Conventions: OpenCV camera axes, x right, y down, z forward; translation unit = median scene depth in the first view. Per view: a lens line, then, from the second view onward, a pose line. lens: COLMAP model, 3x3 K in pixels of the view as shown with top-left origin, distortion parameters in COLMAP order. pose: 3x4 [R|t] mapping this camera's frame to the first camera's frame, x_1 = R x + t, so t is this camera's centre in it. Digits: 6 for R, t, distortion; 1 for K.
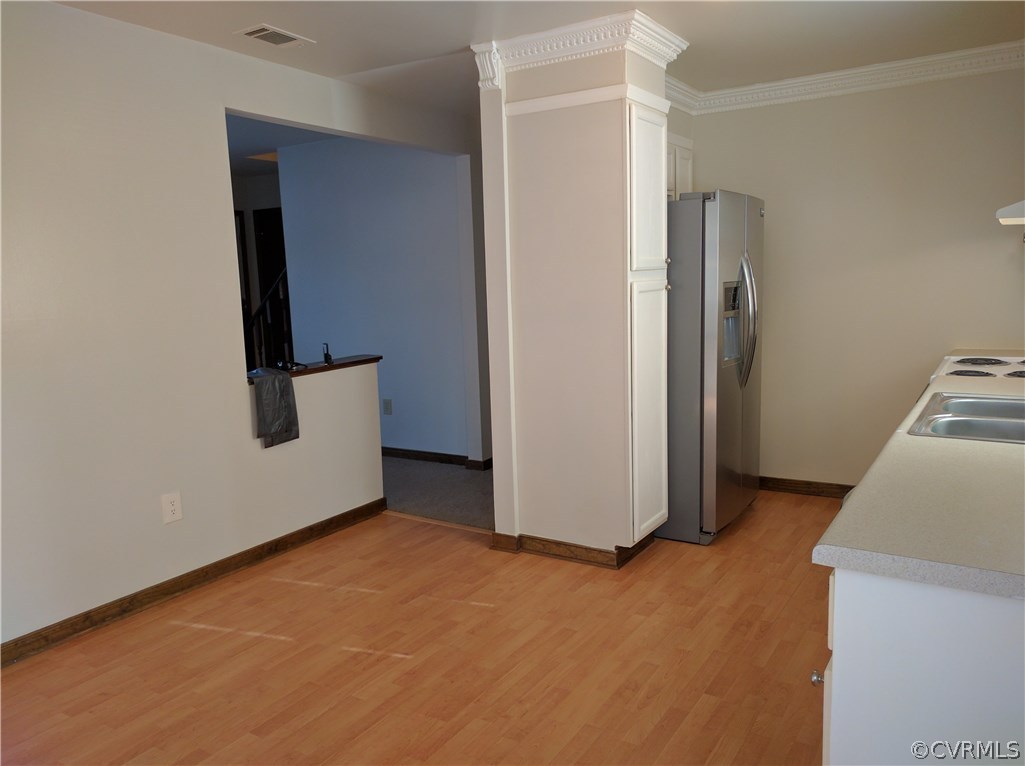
lens RADIAL K [[763.3, 0, 512.5], [0, 763.3, 383.0], [0, 0, 1]] dist [-0.005184, -0.006130]
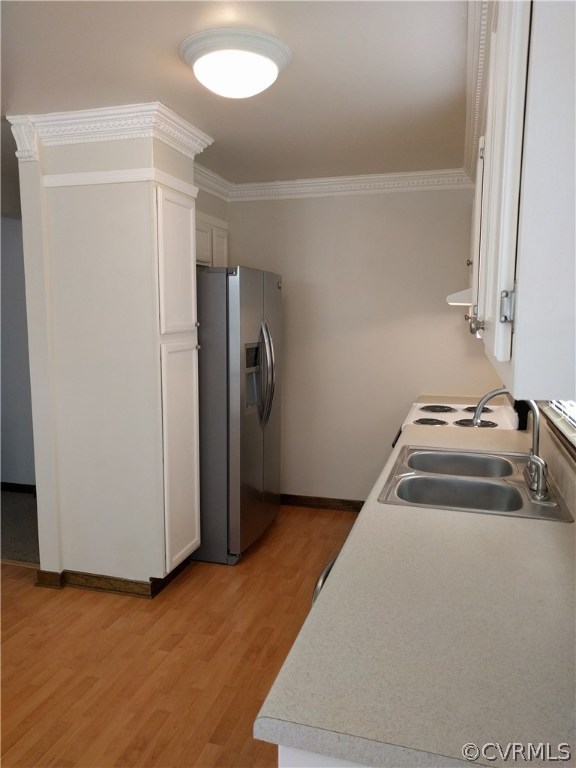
lens RADIAL K [[571.9, 0, 288.0], [0, 571.9, 384.0], [0, 0, 1]] dist [-0.005184, -0.006130]
pose [[0.958069, 0.002362, 0.286529, 0.088366], [0.004324, 0.999733, -0.022699, -0.050371], [-0.286506, 0.022987, 0.957803, 0.133886]]
